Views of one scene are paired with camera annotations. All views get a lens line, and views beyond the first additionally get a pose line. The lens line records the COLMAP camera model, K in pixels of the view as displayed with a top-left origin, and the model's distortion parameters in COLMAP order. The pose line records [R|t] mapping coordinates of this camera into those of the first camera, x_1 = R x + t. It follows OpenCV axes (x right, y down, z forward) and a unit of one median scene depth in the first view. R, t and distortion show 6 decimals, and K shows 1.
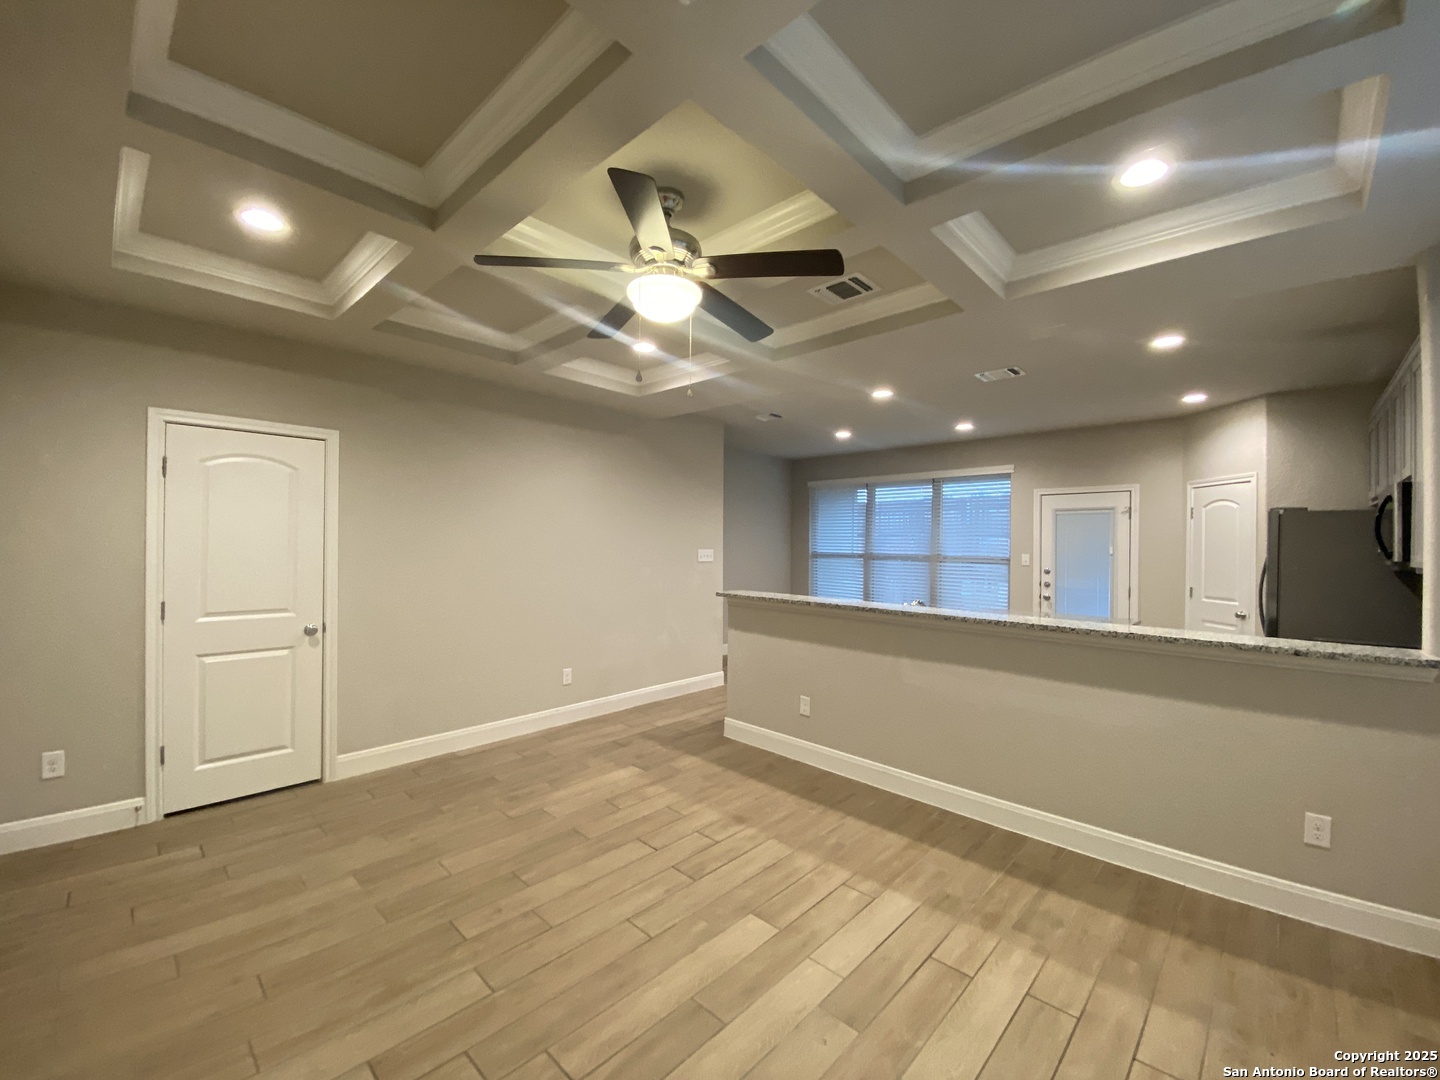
lens RADIAL K [[586.7, 0, 718.6], [0, 586.7, 544.4], [0, 0, 1]] dist [0.039373, -0.029378]
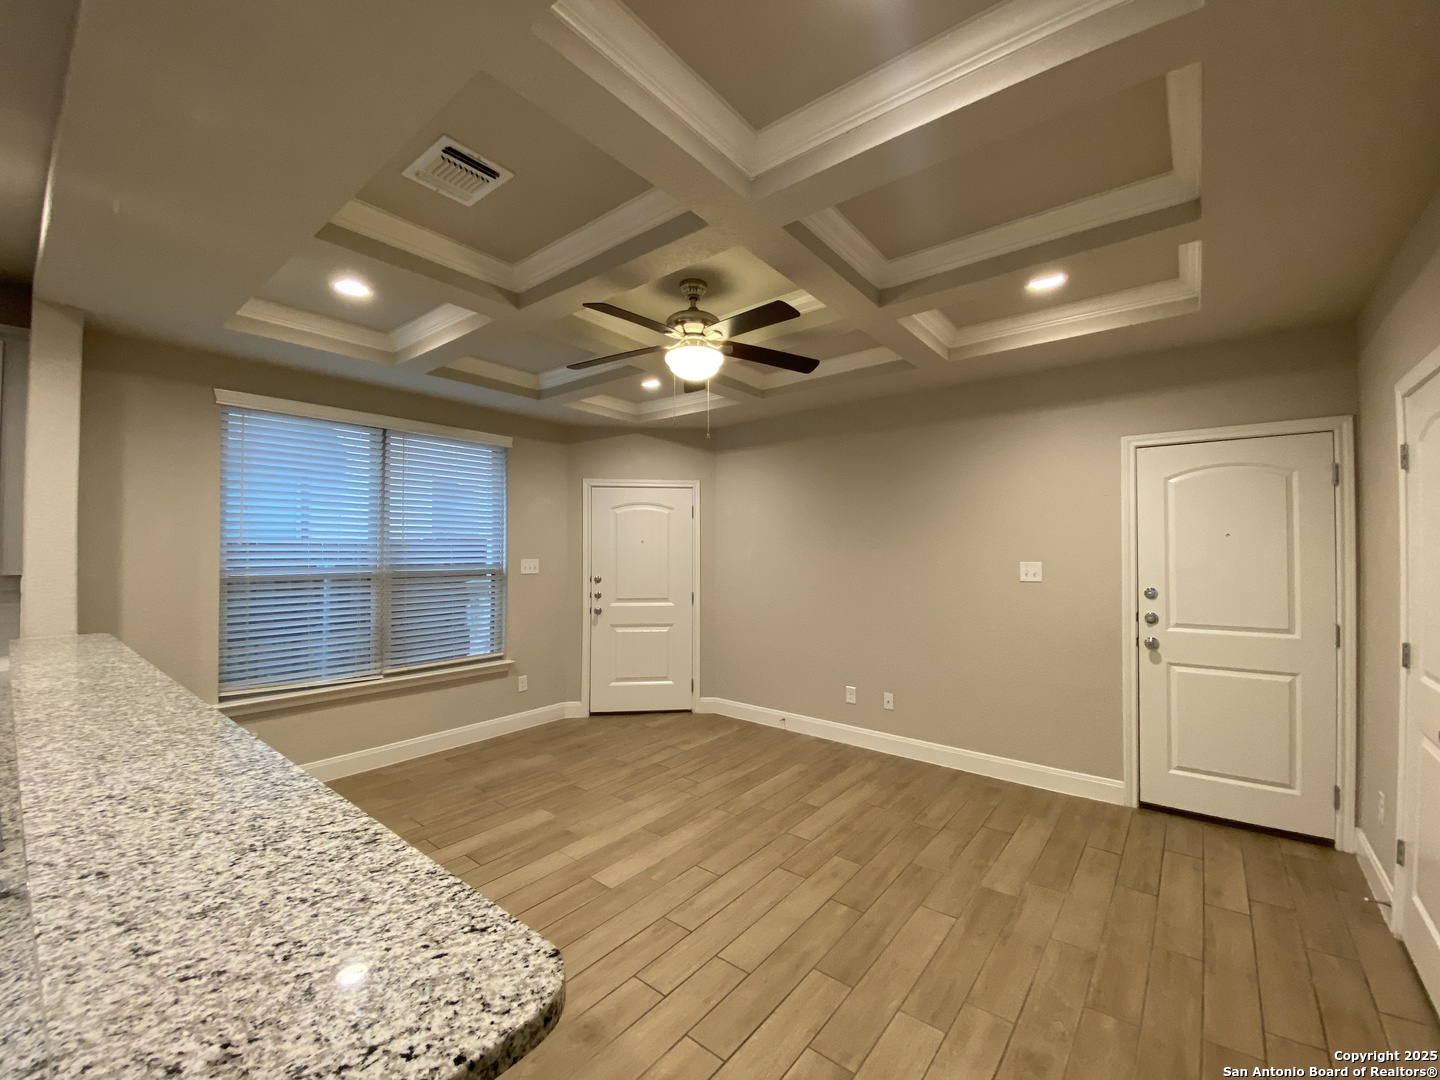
lens RADIAL K [[578.5, 0, 722.1], [0, 578.5, 546.9], [0, 0, 1]] dist [0.069162, -0.049274]
pose [[-0.996568, -0.014121, -0.081563, -0.029807], [-0.013450, 0.999871, -0.008767, -0.002898], [0.081676, -0.007640, -0.996630, 1.243002]]
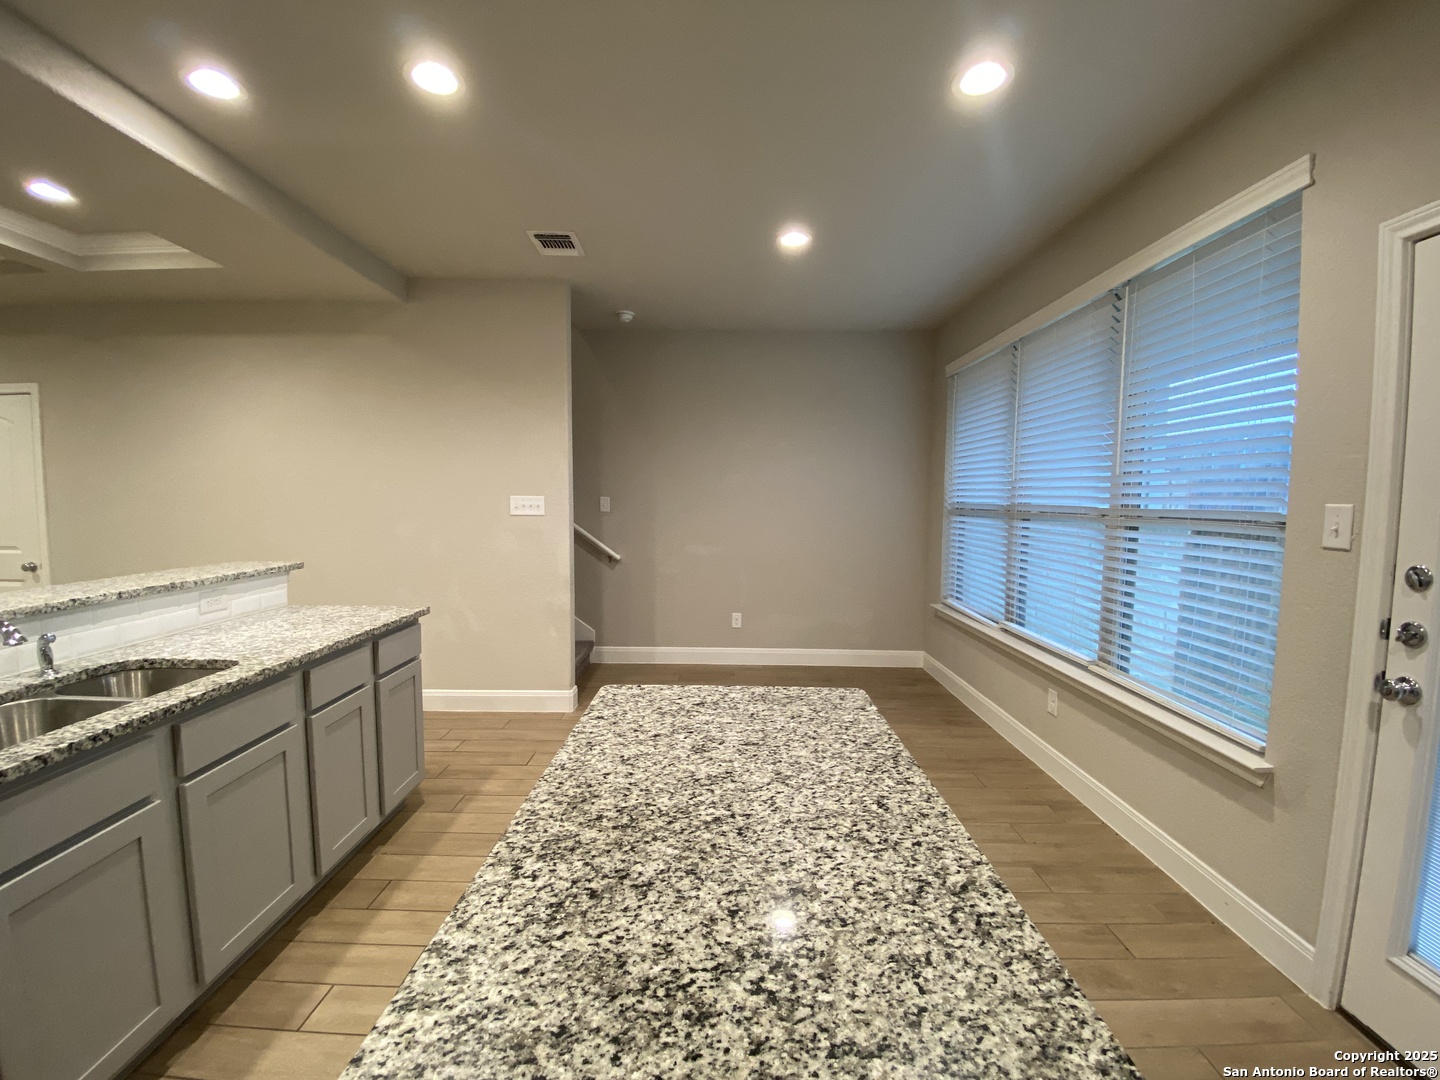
lens RADIAL K [[586.8, 0, 713.1], [0, 586.8, 542.2], [0, 0, 1]] dist [0.032278, -0.024349]
pose [[0.678491, 0.044863, -0.733238, 0.859687], [0.003931, 0.997897, 0.064694, 0.026729], [0.734599, -0.046776, 0.676888, 1.052090]]
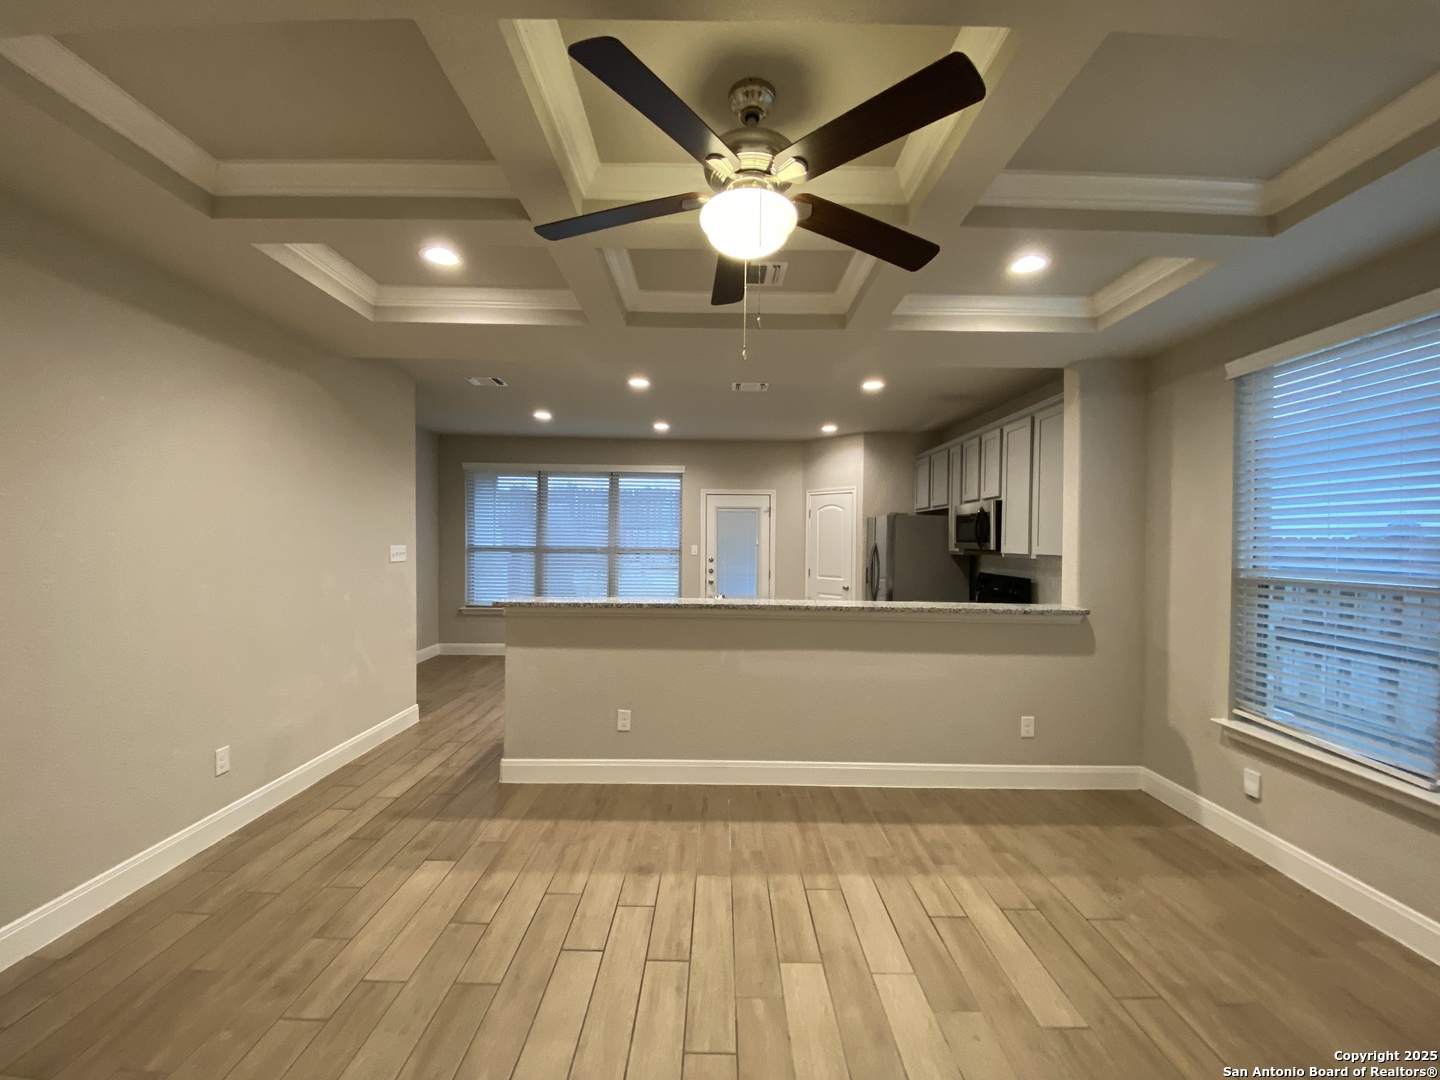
lens RADIAL K [[585.7, 0, 719.4], [0, 585.7, 542.4], [0, 0, 1]] dist [0.030669, -0.025075]
pose [[0.724373, -0.009456, 0.689343, -0.358678], [-0.001031, 0.999890, 0.014800, -0.009207], [-0.689407, -0.011431, 0.724284, 0.255187]]
